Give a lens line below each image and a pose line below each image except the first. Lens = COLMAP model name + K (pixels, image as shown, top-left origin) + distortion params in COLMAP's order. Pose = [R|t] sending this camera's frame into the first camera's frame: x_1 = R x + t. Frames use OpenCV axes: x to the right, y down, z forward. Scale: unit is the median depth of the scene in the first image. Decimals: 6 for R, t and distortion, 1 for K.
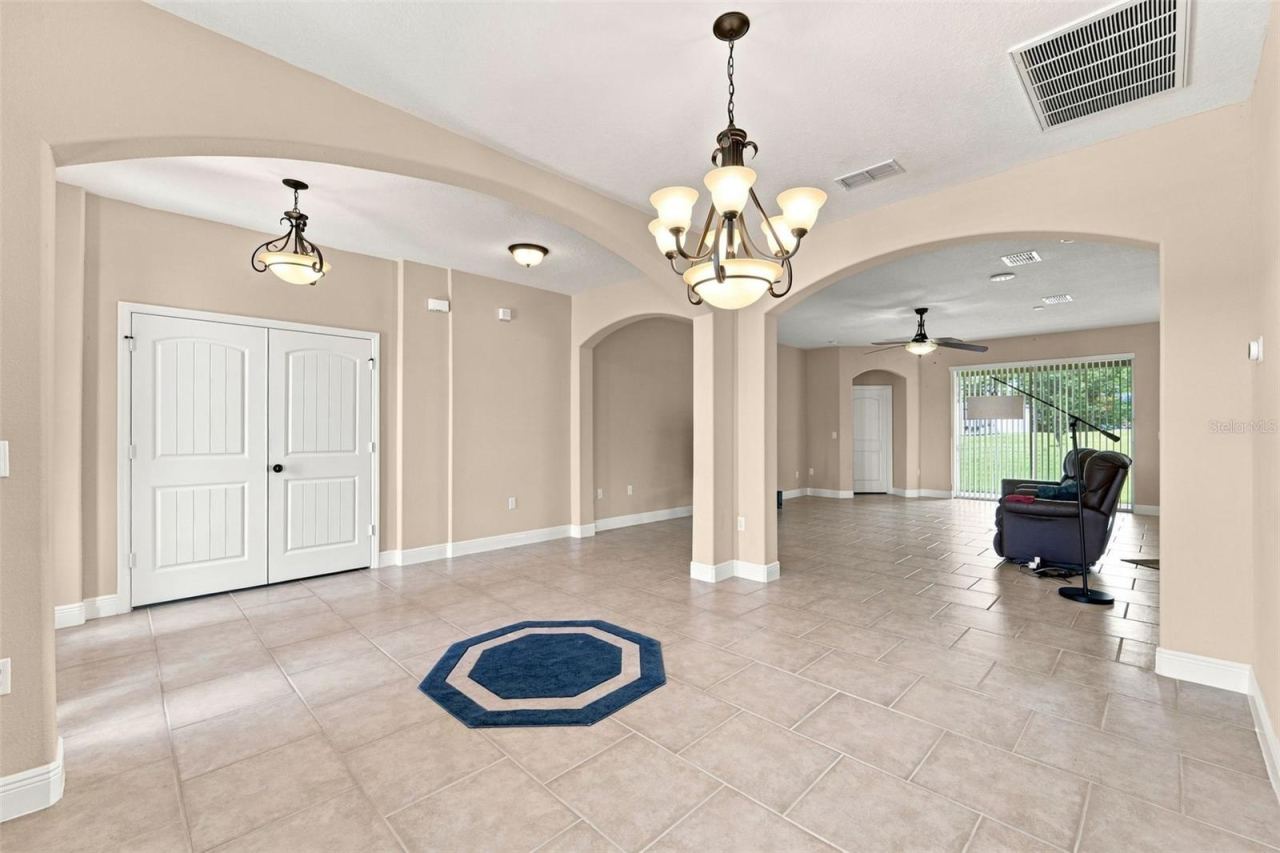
lens RADIAL K [[527.1, 0, 641.8], [0, 527.1, 430.4], [0, 0, 1]] dist [-0.007876, -0.000138]
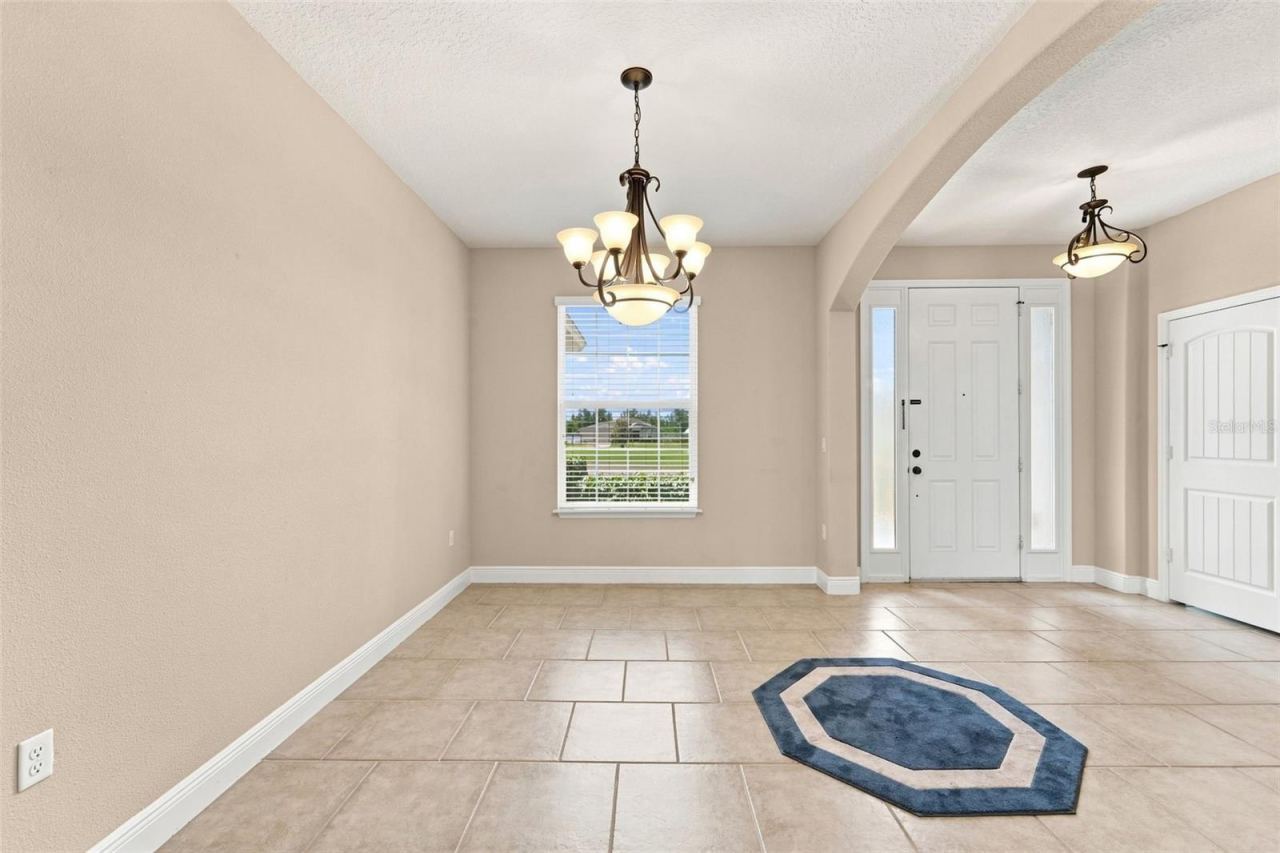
lens RADIAL K [[527.1, 0, 635.7], [0, 527.1, 431.9], [0, 0, 1]] dist [-0.007876, -0.000138]
pose [[-0.725918, 0.001292, -0.687780, 0.790987], [0.006361, 0.999968, -0.004834, -0.003143], [0.687752, -0.007884, -0.725903, 1.502398]]
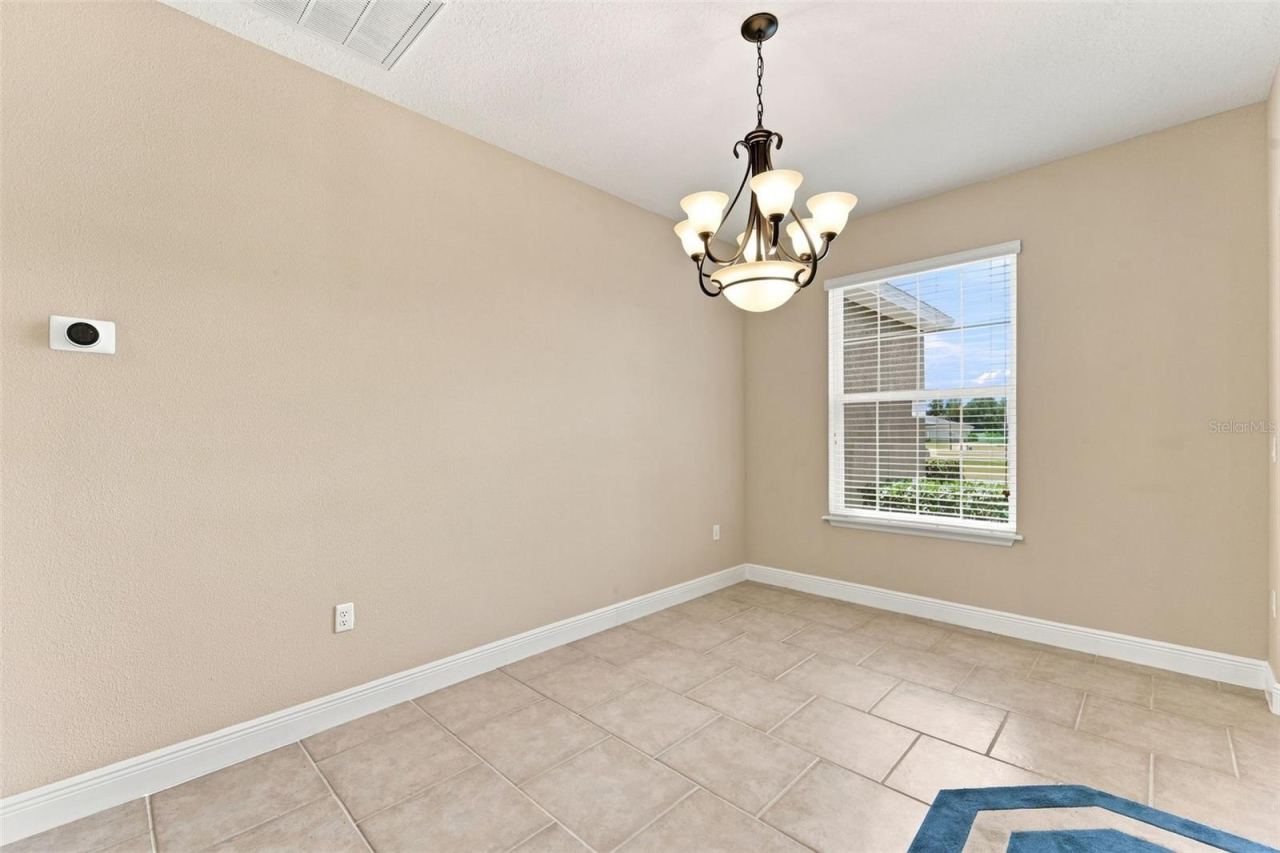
lens RADIAL K [[527.1, 0, 629.5], [0, 527.1, 435.2], [0, 0, 1]] dist [-0.007876, -0.000138]
pose [[-0.999917, 0.010288, 0.007776, 0.340824], [0.010263, 0.999942, -0.003190, -0.000300], [-0.007808, -0.003110, -0.999965, 1.650275]]
